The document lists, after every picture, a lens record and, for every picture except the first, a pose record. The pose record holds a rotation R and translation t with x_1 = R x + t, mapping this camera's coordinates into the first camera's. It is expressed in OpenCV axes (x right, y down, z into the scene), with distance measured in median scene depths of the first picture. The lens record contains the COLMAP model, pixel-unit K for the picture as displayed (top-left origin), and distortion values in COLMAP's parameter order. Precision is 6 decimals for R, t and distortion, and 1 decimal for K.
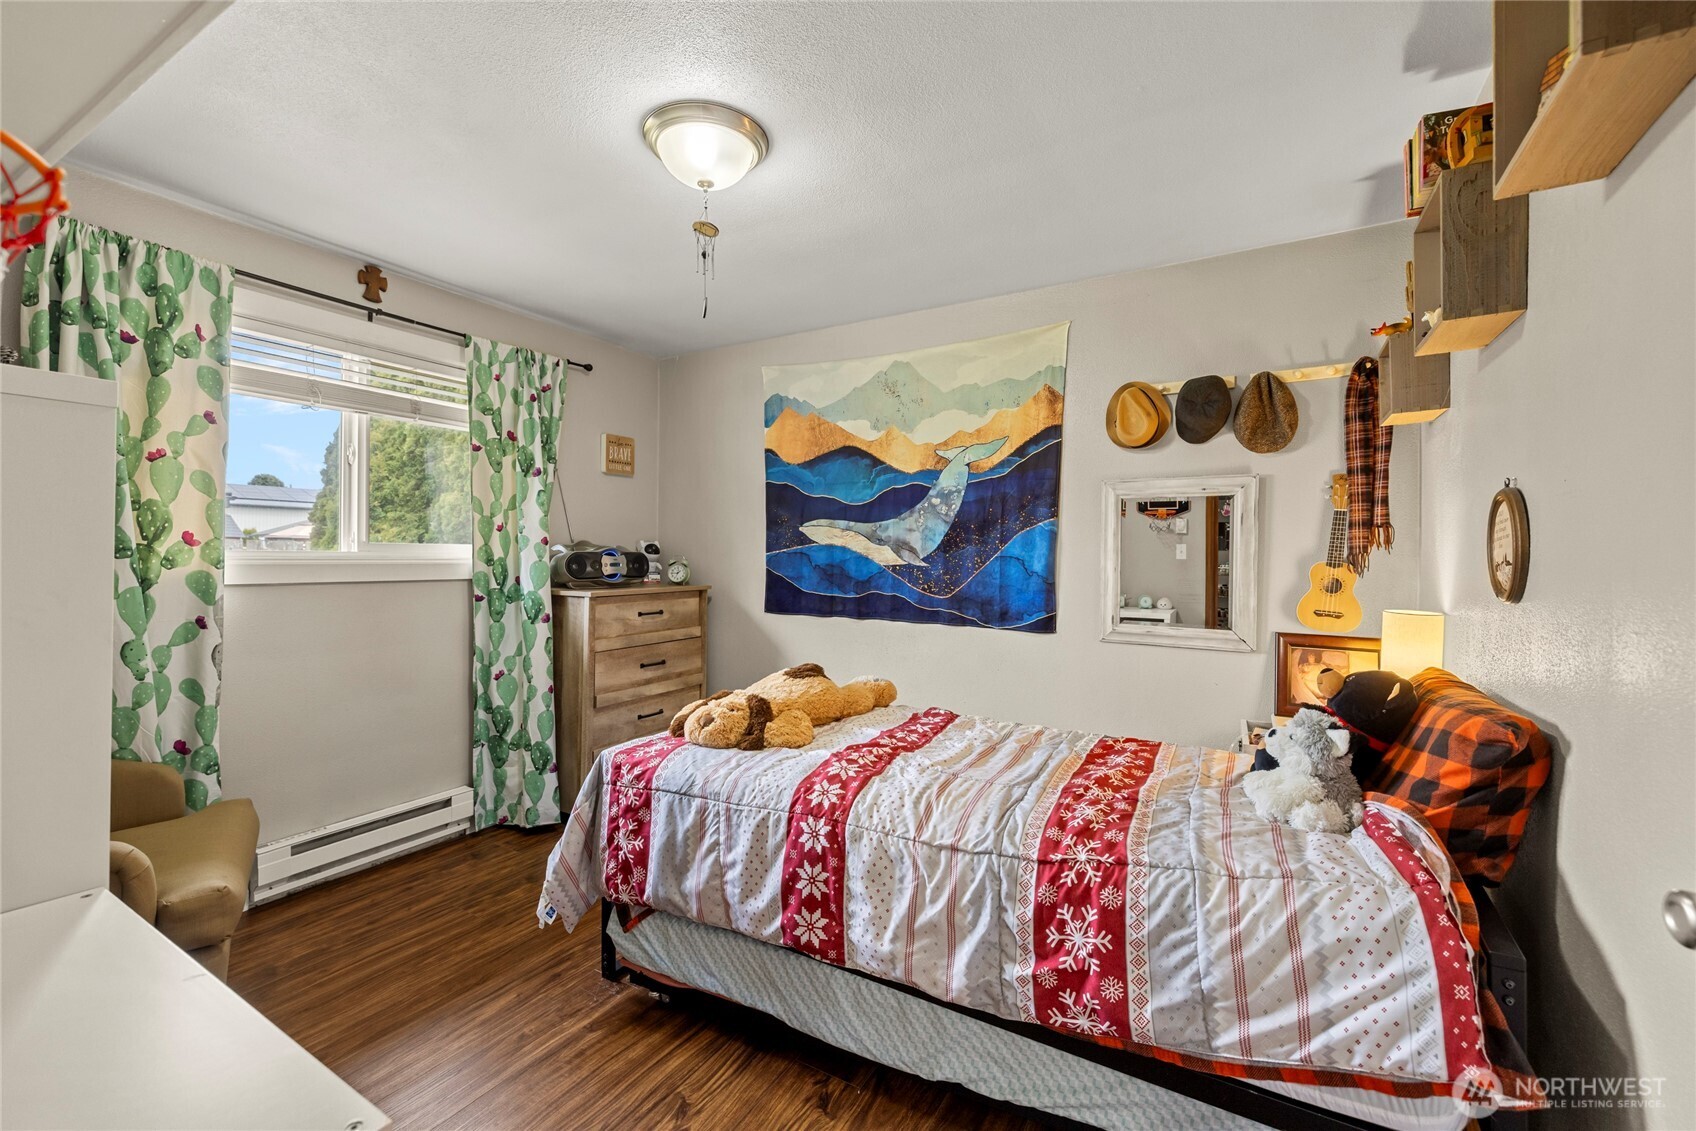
lens RADIAL K [[707.6, 0, 848.0], [0, 707.6, 565.5], [0, 0, 1]] dist [-0.000630, -0.000411]
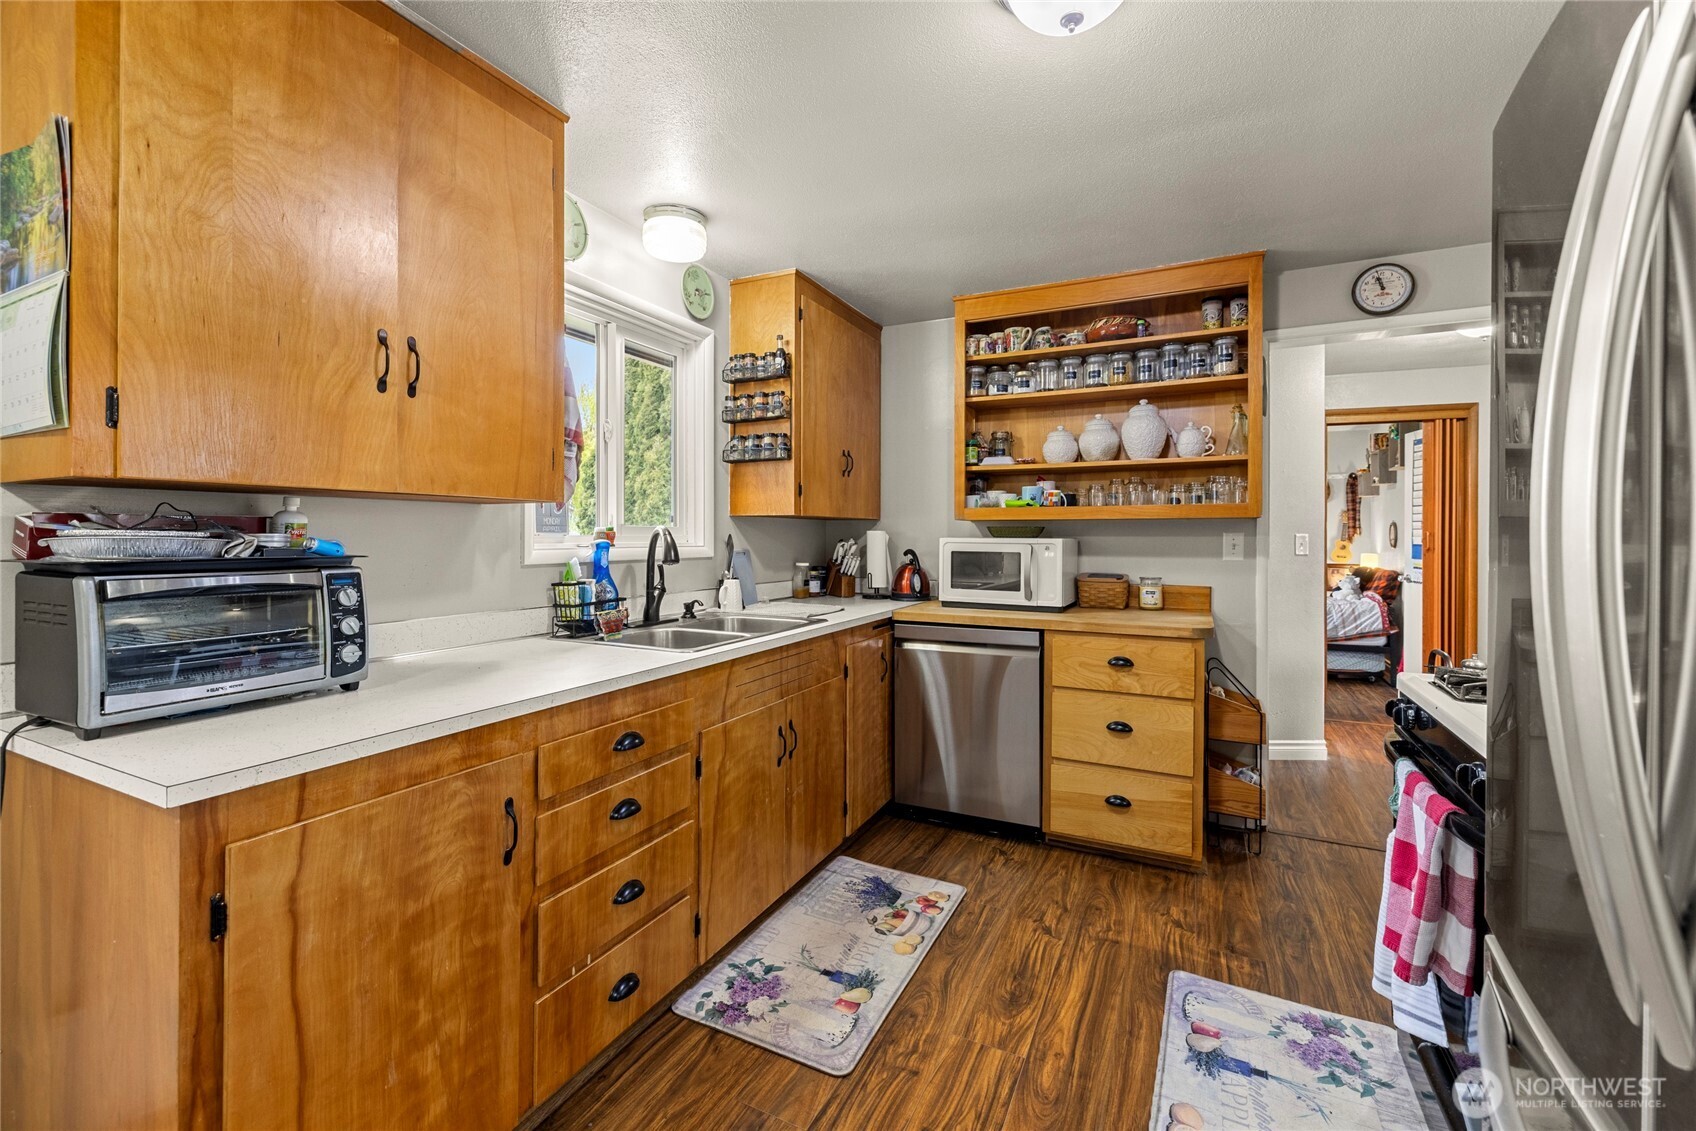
lens RADIAL K [[707.6, 0, 848.0], [0, 707.6, 565.5], [0, 0, 1]] dist [-0.000630, -0.000411]
pose [[0.996867, -0.013707, 0.077901, -1.888576], [0.012737, 0.999835, 0.012943, 0.045473], [-0.078065, -0.011911, 0.996877, -2.109400]]
